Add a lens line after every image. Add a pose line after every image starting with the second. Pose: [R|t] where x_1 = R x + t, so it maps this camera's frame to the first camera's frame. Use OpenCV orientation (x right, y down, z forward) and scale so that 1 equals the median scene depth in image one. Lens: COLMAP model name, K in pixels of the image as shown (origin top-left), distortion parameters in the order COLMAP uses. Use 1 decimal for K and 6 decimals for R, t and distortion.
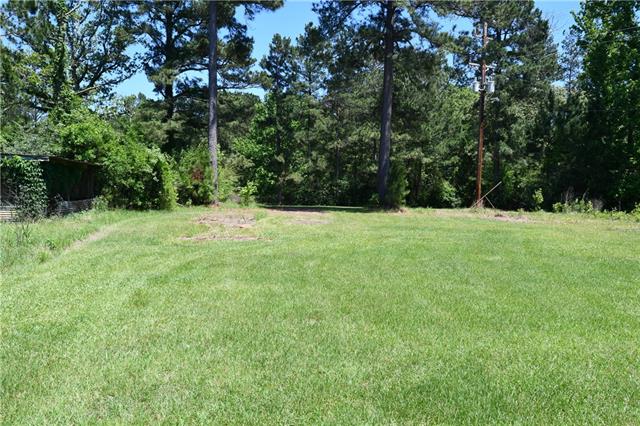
lens RADIAL K [[671.8, 0, 320.0], [0, 671.8, 213.0], [0, 0, 1]] dist [0.006144, 0.001156]
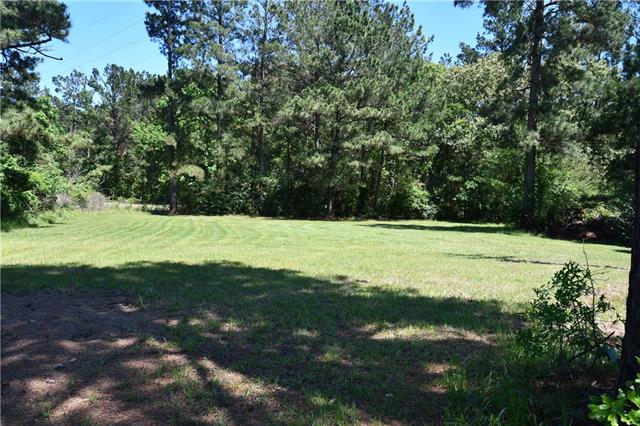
lens RADIAL K [[571.7, 0, 320.0], [0, 571.7, 213.0], [0, 0, 1]] dist [0.009945, -0.064697]
pose [[0.992410, 0.010250, 0.122549, 0.014819], [-0.011465, 0.999892, 0.009213, -0.018965], [-0.122441, -0.010549, 0.992420, 0.428608]]
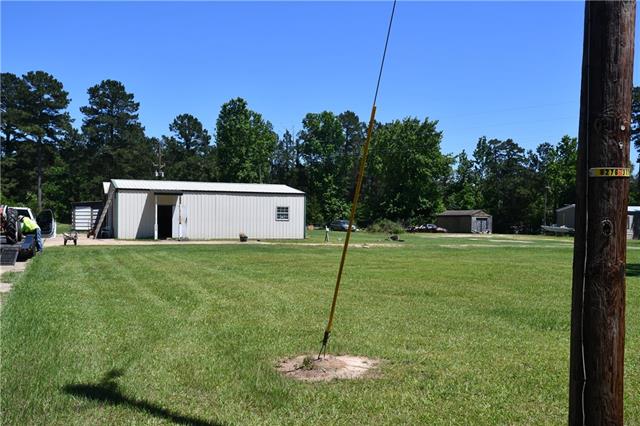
lens RADIAL K [[671.8, 0, 320.0], [0, 671.8, 213.0], [0, 0, 1]] dist [0.006144, 0.001156]
pose [[0.959699, 0.001259, 0.281027, 0.063223], [0.009611, 0.999258, -0.037298, 0.021743], [-0.280865, 0.038496, 0.958975, -0.759165]]
